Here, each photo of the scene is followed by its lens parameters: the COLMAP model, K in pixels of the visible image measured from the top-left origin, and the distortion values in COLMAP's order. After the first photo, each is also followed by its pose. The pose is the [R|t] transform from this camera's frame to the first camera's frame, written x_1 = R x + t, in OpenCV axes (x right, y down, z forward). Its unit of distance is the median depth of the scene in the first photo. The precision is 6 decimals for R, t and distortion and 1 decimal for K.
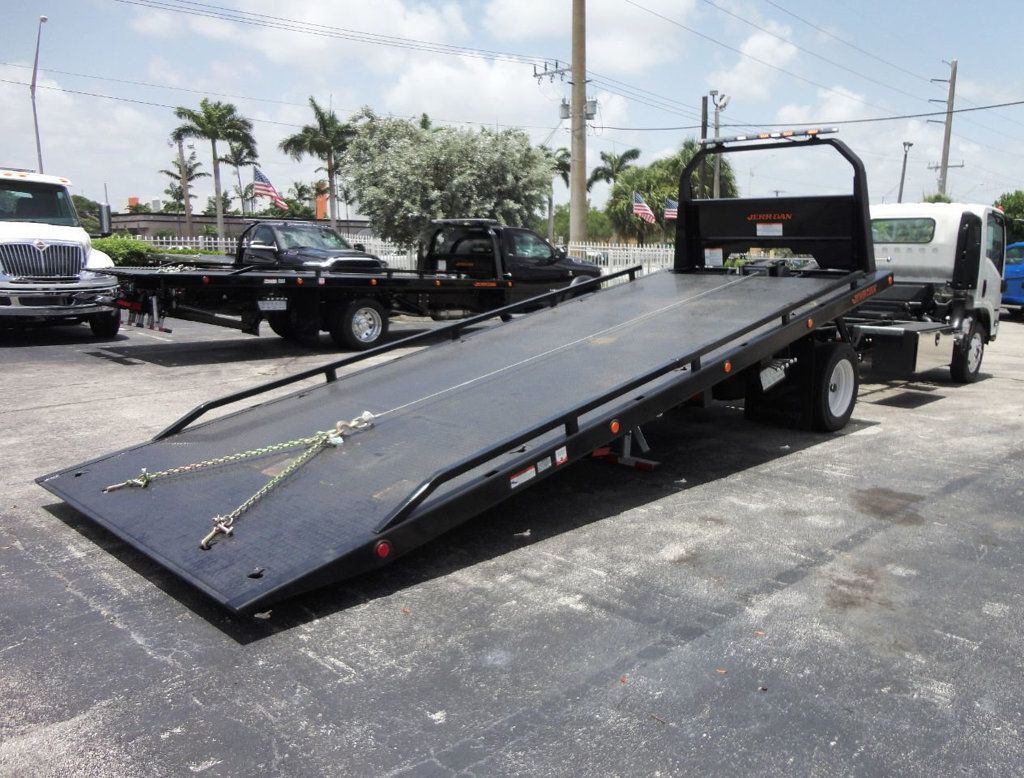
lens RADIAL K [[798.9, 0, 557.8], [0, 798.9, 416.5], [0, 0, 1]] dist [-0.024822, 0.034381]
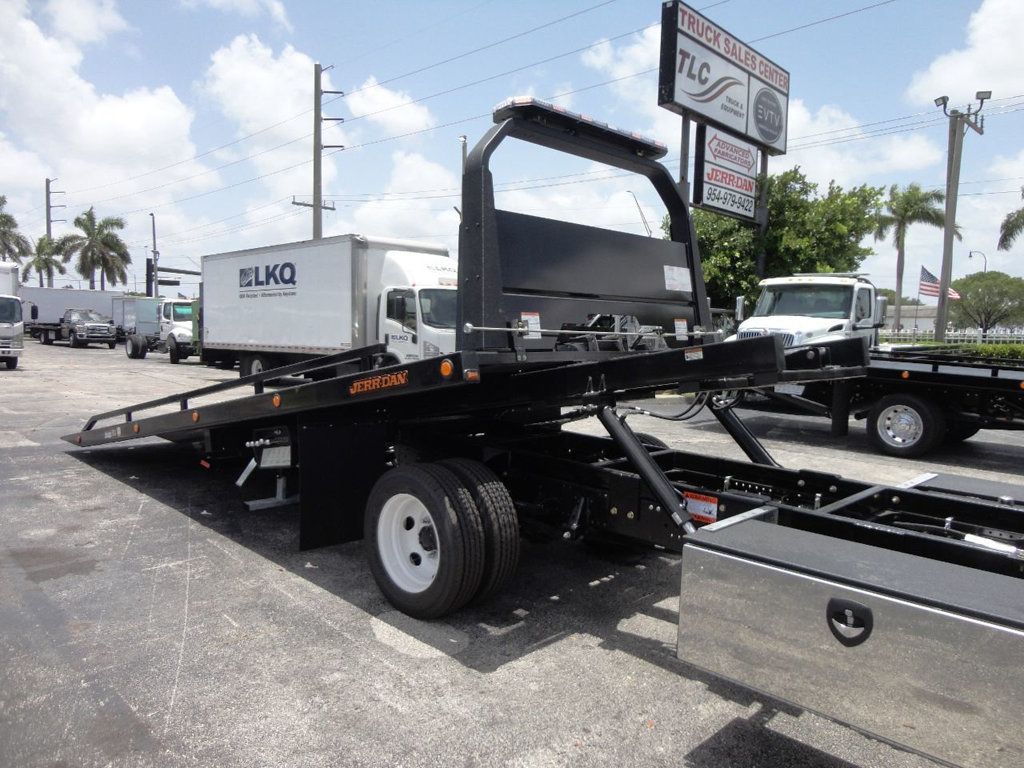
lens RADIAL K [[733.8, 0, 514.7], [0, 733.8, 382.4], [0, 0, 1]] dist [-0.003143, -0.005756]
pose [[-0.029020, 0.063073, -0.997587, 1.158133], [-0.228811, 0.971089, 0.068054, -0.268312], [0.973038, 0.230234, -0.013750, 1.384808]]
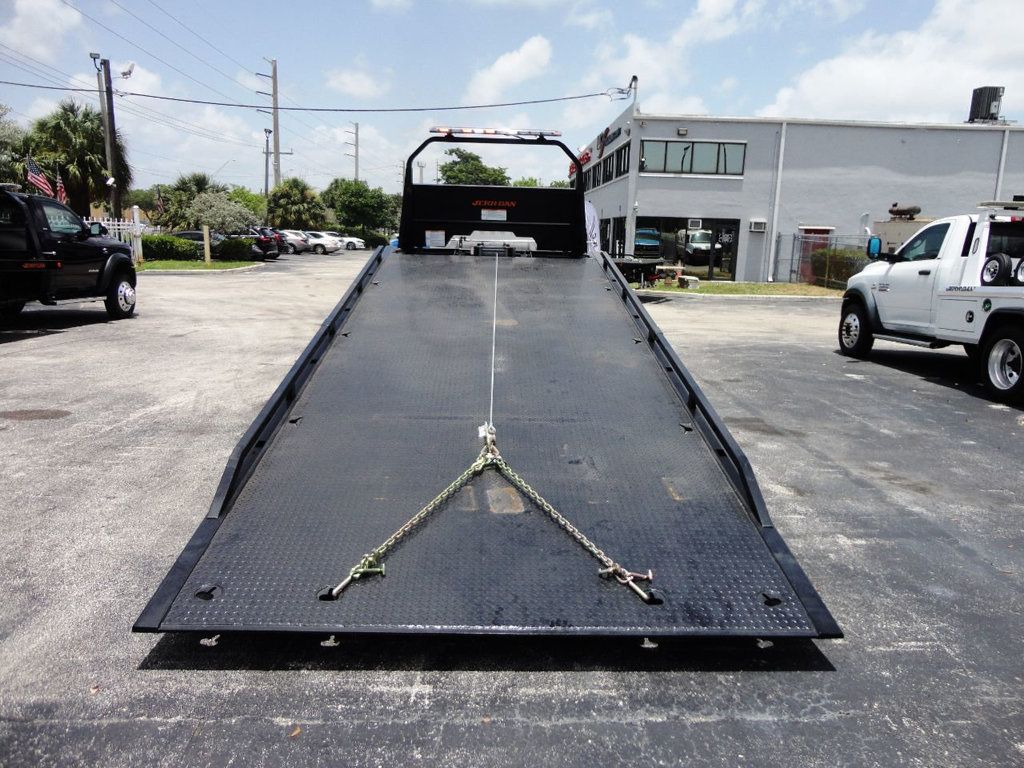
lens RADIAL K [[733.8, 0, 514.7], [0, 733.8, 382.4], [0, 0, 1]] dist [-0.003143, -0.005756]
pose [[0.715608, -0.128068, 0.686662, -0.665106], [0.123793, 0.990740, 0.055769, -0.077290], [-0.687445, 0.045095, 0.724835, 0.342280]]
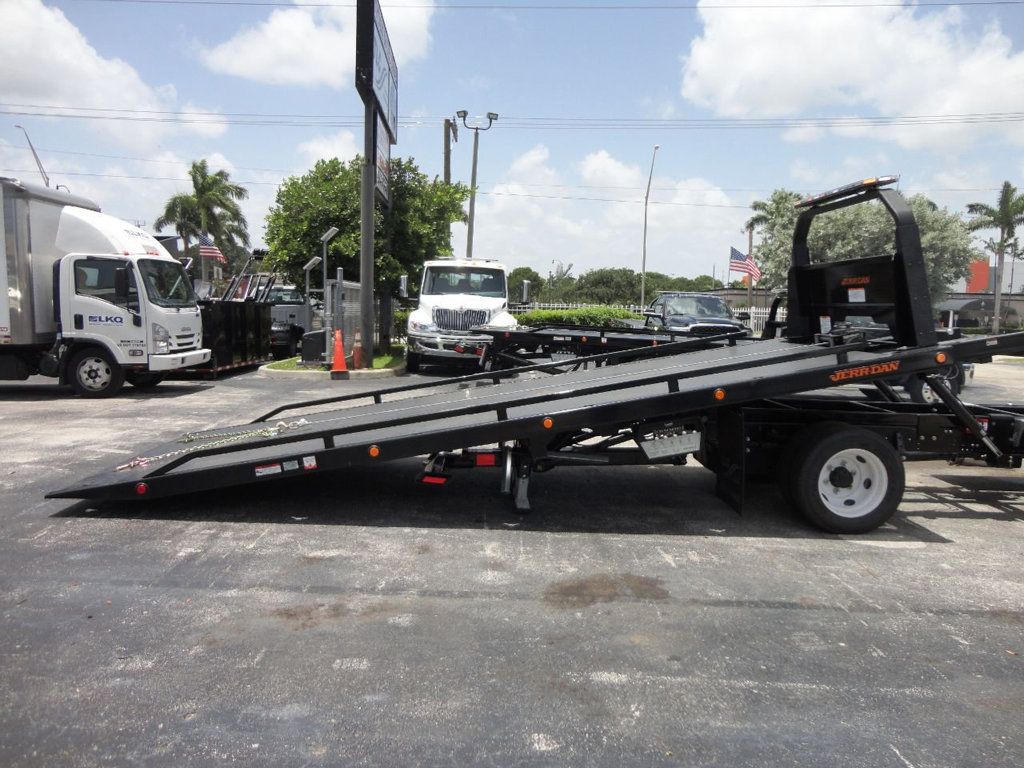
lens RADIAL K [[732.0, 0, 520.4], [0, 732.0, 383.1], [0, 0, 1]] dist [-0.050180, 0.063687]
pose [[0.708029, 0.079210, -0.701727, 0.825709], [-0.162062, 0.985394, -0.052289, -0.055718], [0.687336, 0.150745, 0.710525, 0.284398]]
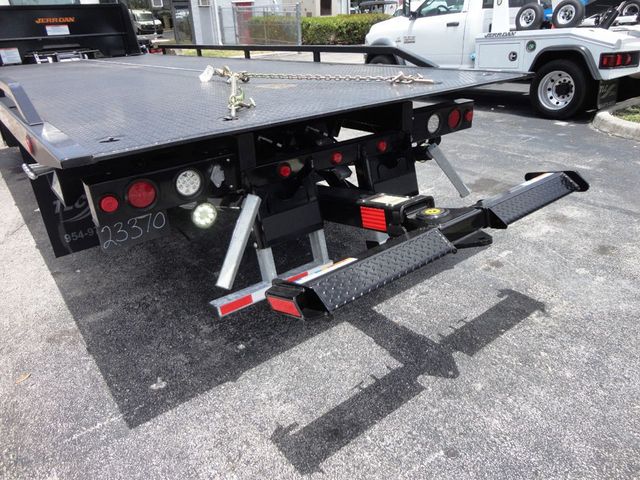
lens RADIAL K [[462.5, 0, 323.0], [0, 462.5, 239.5], [0, 0, 1]] dist [-0.006985, 0.002110]
pose [[0.169549, -0.451058, 0.876242, -0.370117], [0.238894, 0.881408, 0.407492, -0.206775], [-0.956129, 0.140239, 0.257197, 1.019339]]
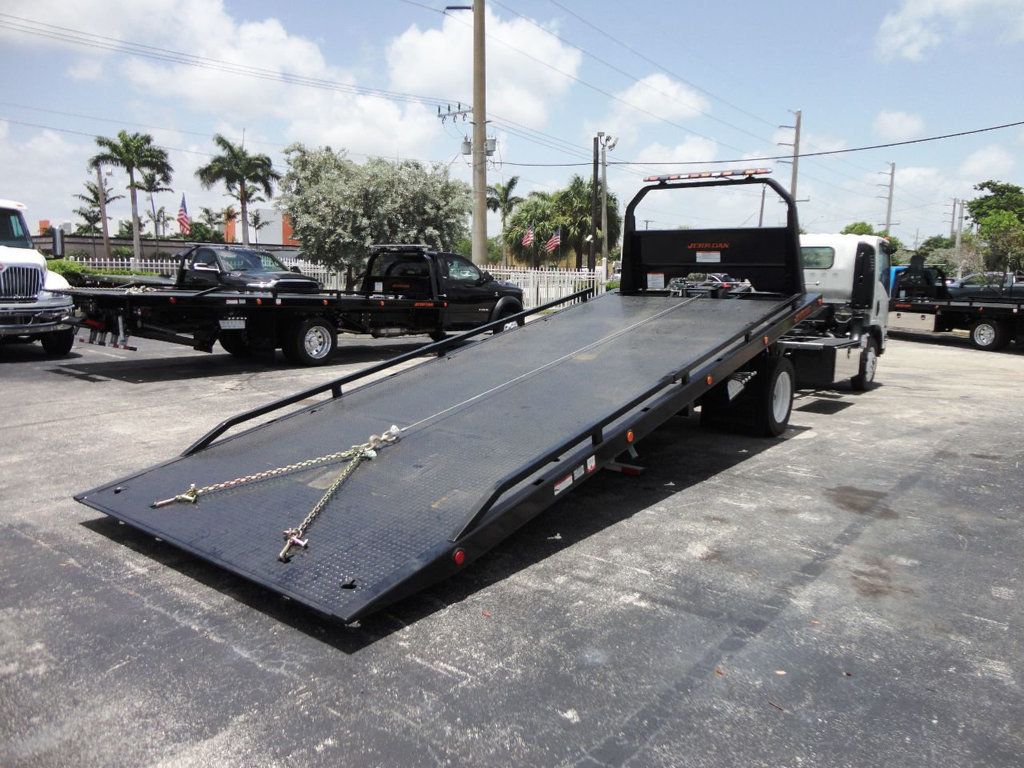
lens RADIAL K [[733.8, 0, 514.7], [0, 733.8, 382.4], [0, 0, 1]] dist [-0.003143, -0.005756]
pose [[0.996128, -0.010109, 0.087329, -0.143276], [0.015015, 0.998334, -0.055710, -0.005737], [-0.086620, 0.056805, 0.994621, 0.004812]]
